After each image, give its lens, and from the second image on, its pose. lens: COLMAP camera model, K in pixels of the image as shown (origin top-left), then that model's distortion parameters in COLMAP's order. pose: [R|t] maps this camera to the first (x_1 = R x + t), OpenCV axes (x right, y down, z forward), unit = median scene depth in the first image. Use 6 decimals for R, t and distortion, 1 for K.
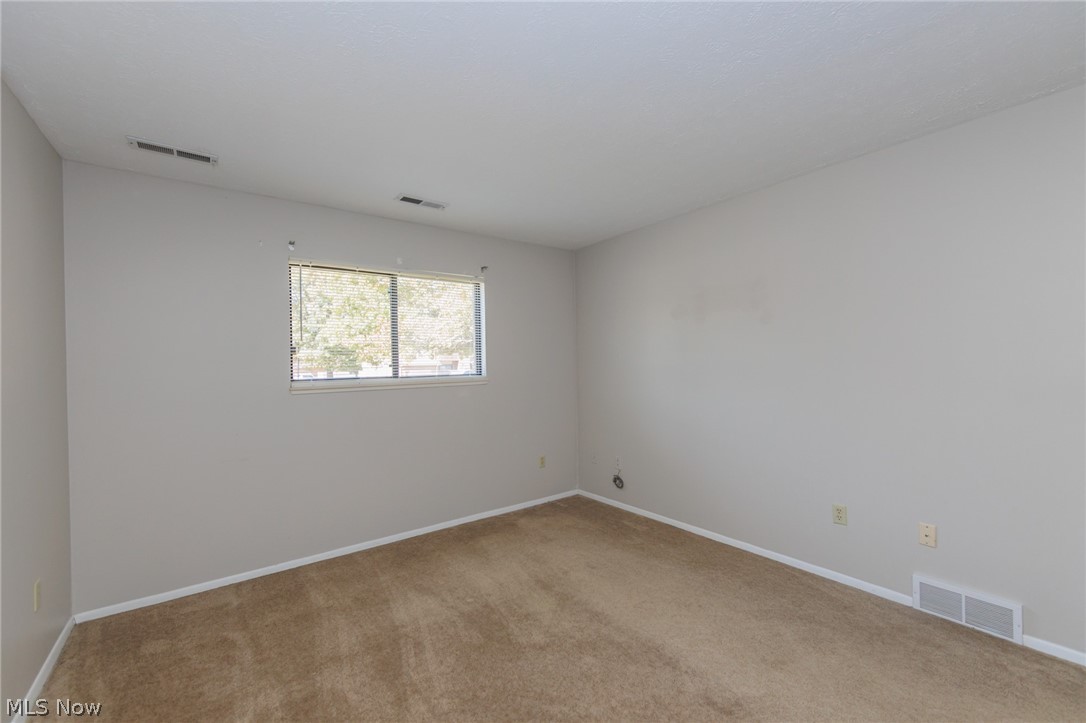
lens RADIAL K [[460.5, 0, 543.0], [0, 460.5, 361.5], [0, 0, 1]] dist [0.001467, 0.000157]
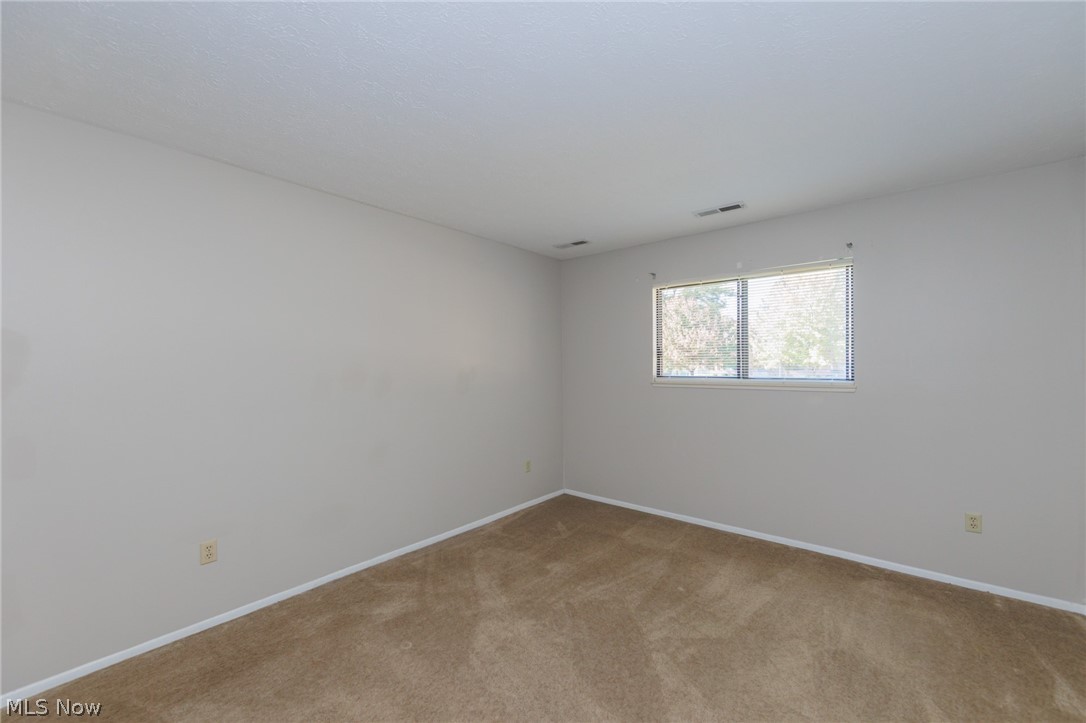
lens RADIAL K [[436.9, 0, 536.3], [0, 436.9, 360.3], [0, 0, 1]] dist [-0.001436, -0.000112]
pose [[0.198043, -0.006204, -0.980174, 0.542507], [-0.012390, 0.999884, -0.008832, 0.009529], [0.980115, 0.013894, 0.197943, 0.342927]]
